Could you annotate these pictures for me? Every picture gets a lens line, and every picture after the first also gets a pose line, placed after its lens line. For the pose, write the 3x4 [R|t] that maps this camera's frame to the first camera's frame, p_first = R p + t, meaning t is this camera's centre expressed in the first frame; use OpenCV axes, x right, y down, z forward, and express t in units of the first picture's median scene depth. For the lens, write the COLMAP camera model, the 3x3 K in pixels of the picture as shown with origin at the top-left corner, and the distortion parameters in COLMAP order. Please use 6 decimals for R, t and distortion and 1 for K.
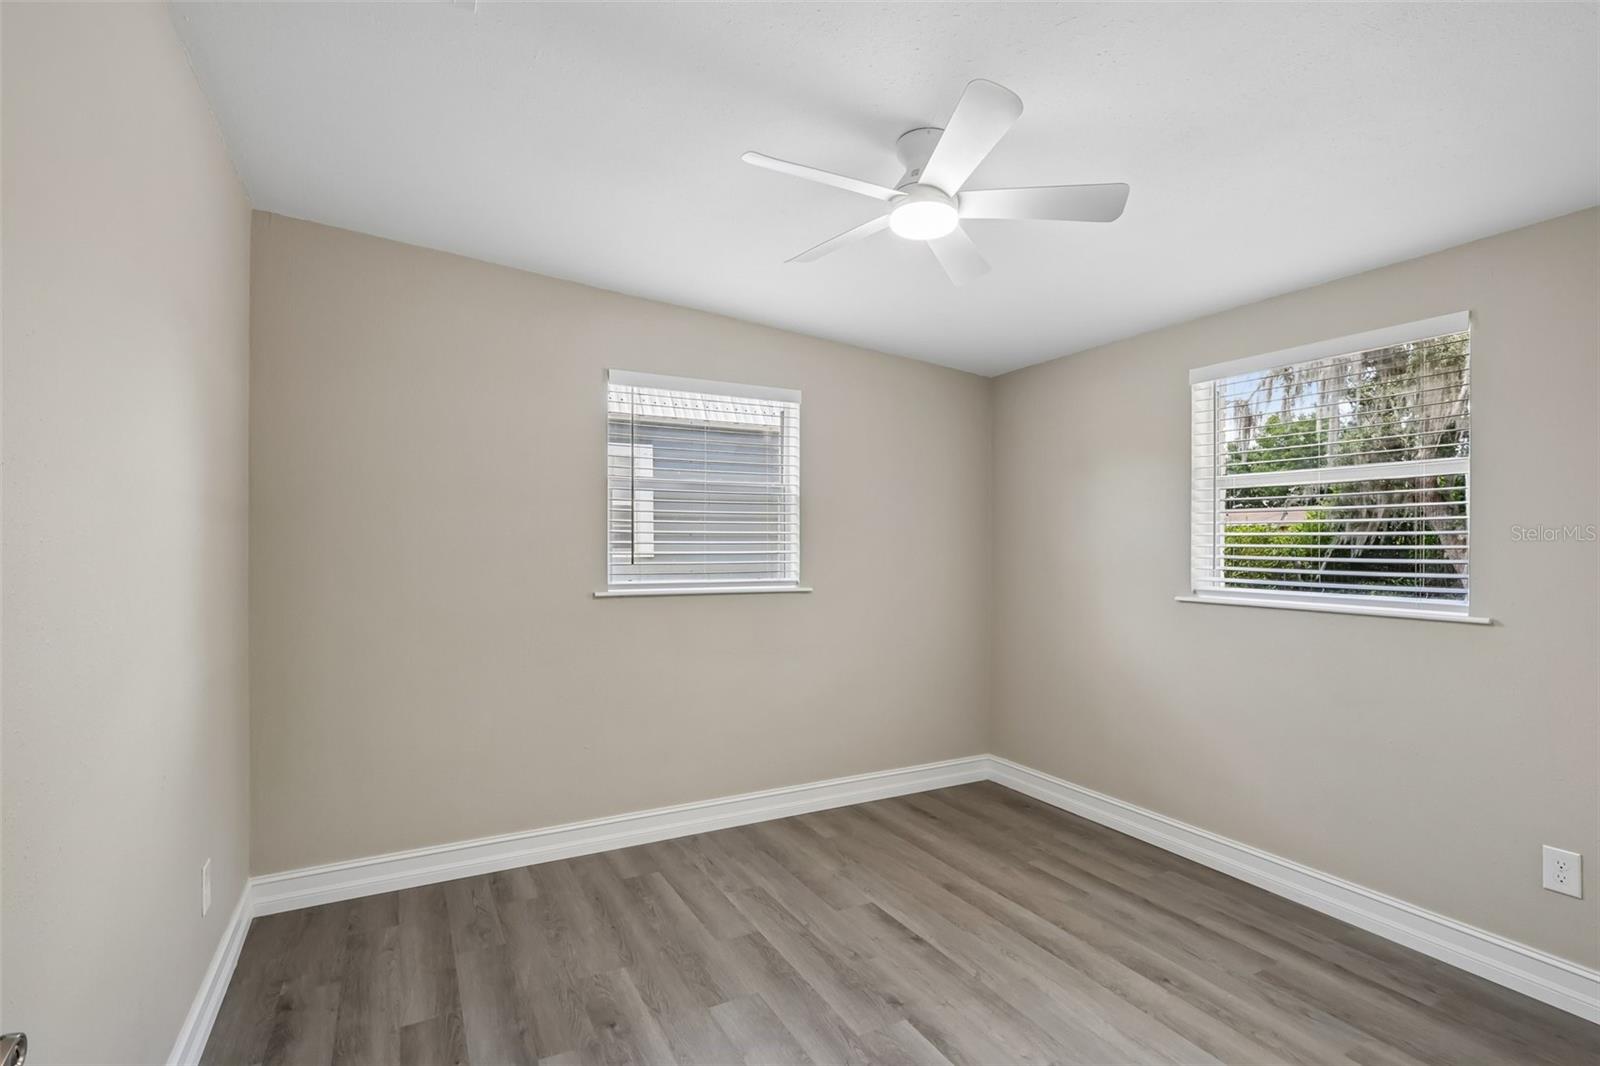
lens RADIAL K [[745.4, 0, 812.7], [0, 745.4, 556.7], [0, 0, 1]] dist [-0.000642, 0.000808]
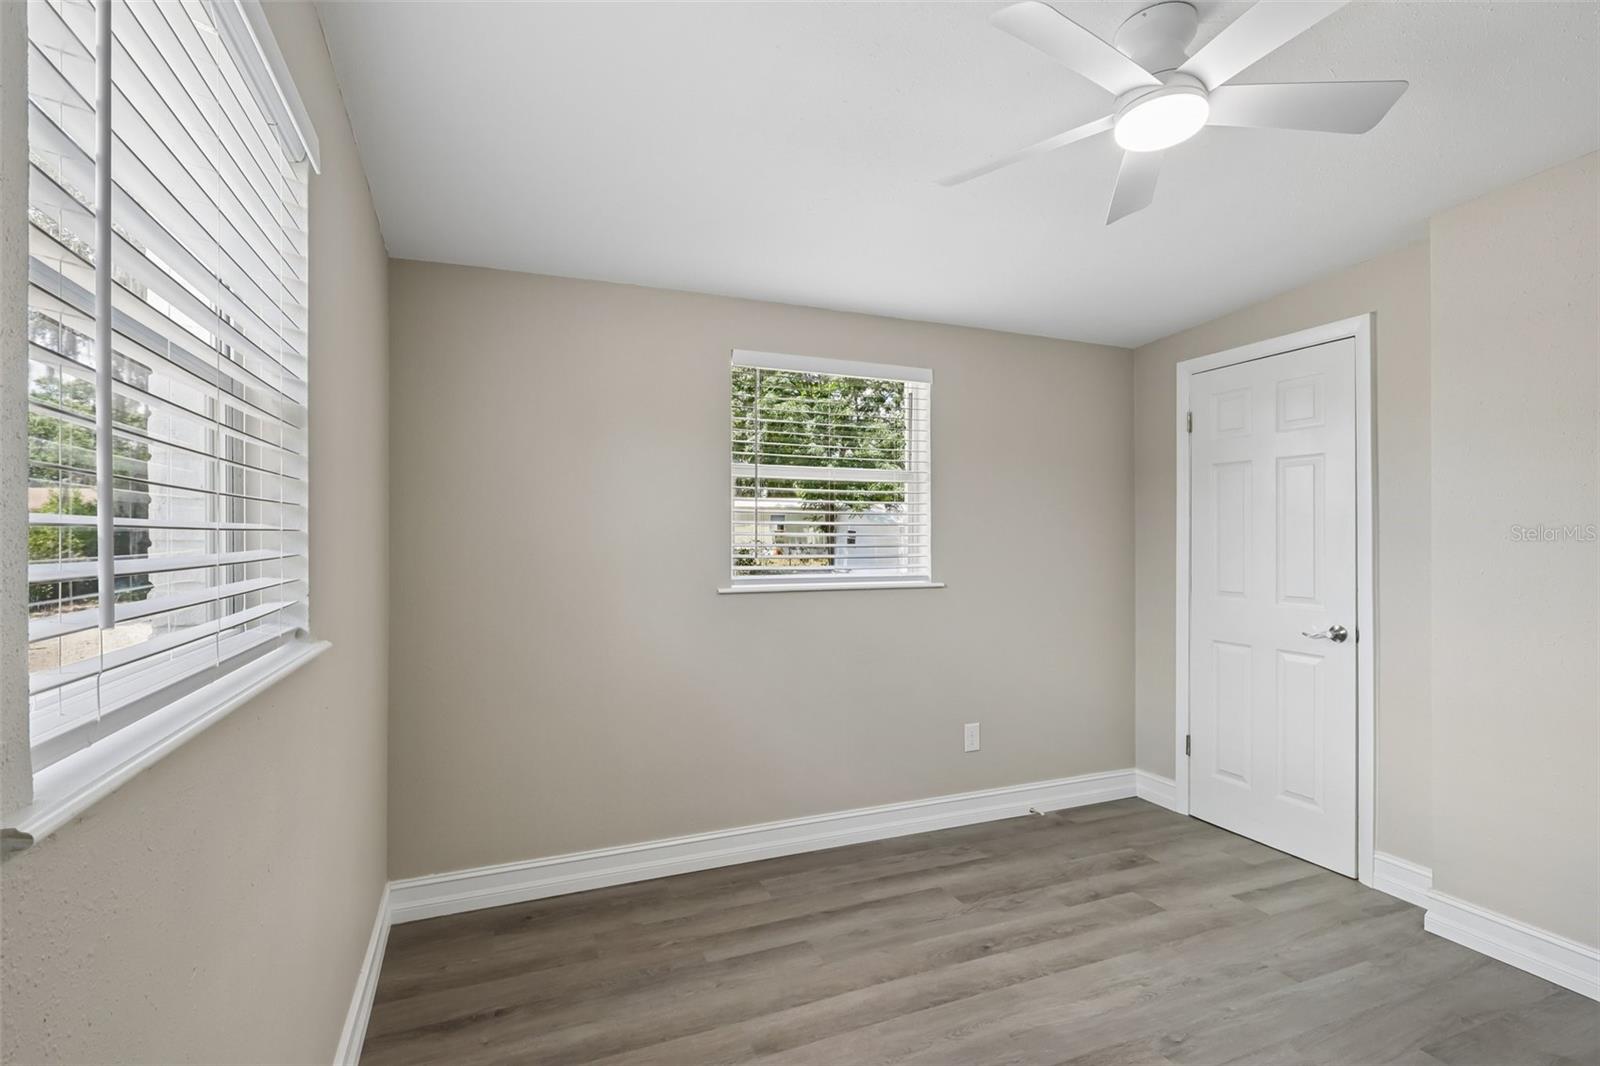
lens RADIAL K [[745.4, 0, 802.6], [0, 745.4, 534.7], [0, 0, 1]] dist [-0.000642, 0.000808]
pose [[0.123042, -0.005050, 0.992389, -0.497557], [0.016149, 0.999865, 0.003086, -0.018012], [-0.992270, 0.015647, 0.123107, 0.928531]]
